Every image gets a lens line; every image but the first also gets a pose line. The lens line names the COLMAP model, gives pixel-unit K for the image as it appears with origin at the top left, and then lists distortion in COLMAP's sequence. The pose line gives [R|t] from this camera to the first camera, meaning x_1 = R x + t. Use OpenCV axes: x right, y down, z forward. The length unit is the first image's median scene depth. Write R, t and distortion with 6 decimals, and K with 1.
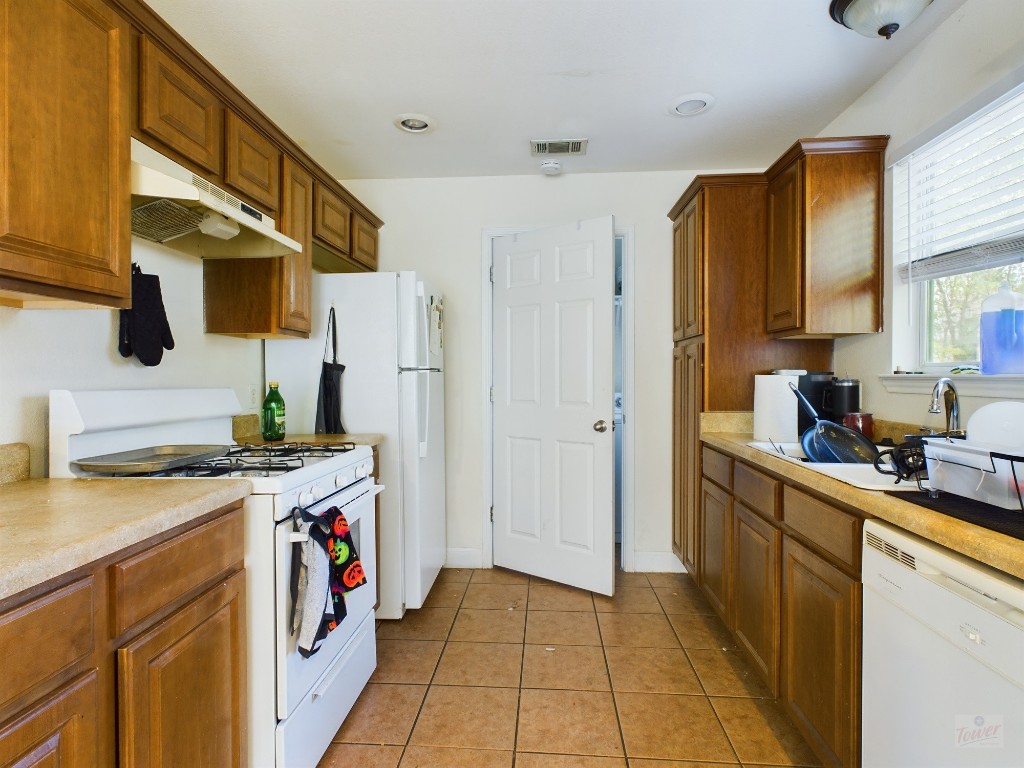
lens RADIAL K [[549.6, 0, 511.9], [0, 549.6, 379.5], [0, 0, 1]] dist [0.047247, -0.000280]
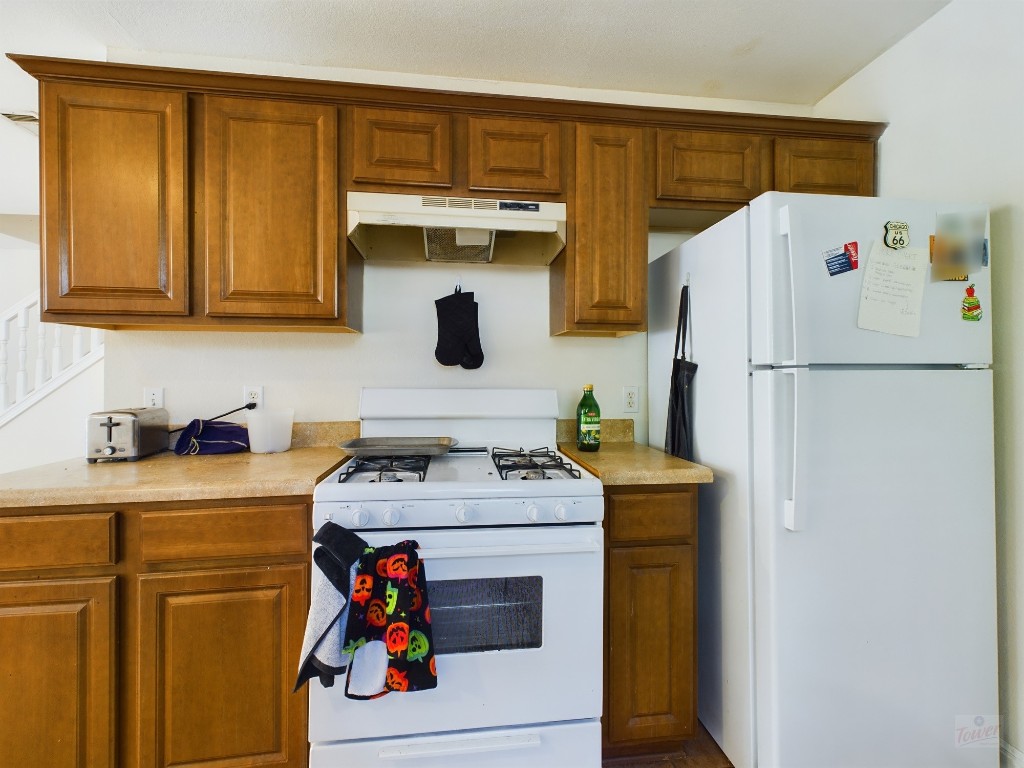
lens RADIAL K [[452.5, 0, 513.9], [0, 452.5, 378.4], [0, 0, 1]] dist [-0.000605, -0.000196]
pose [[0.195278, 0.007933, -0.980716, 0.283170], [-0.005925, 0.999959, 0.006909, -0.010769], [0.980730, 0.004462, 0.195316, 0.813512]]
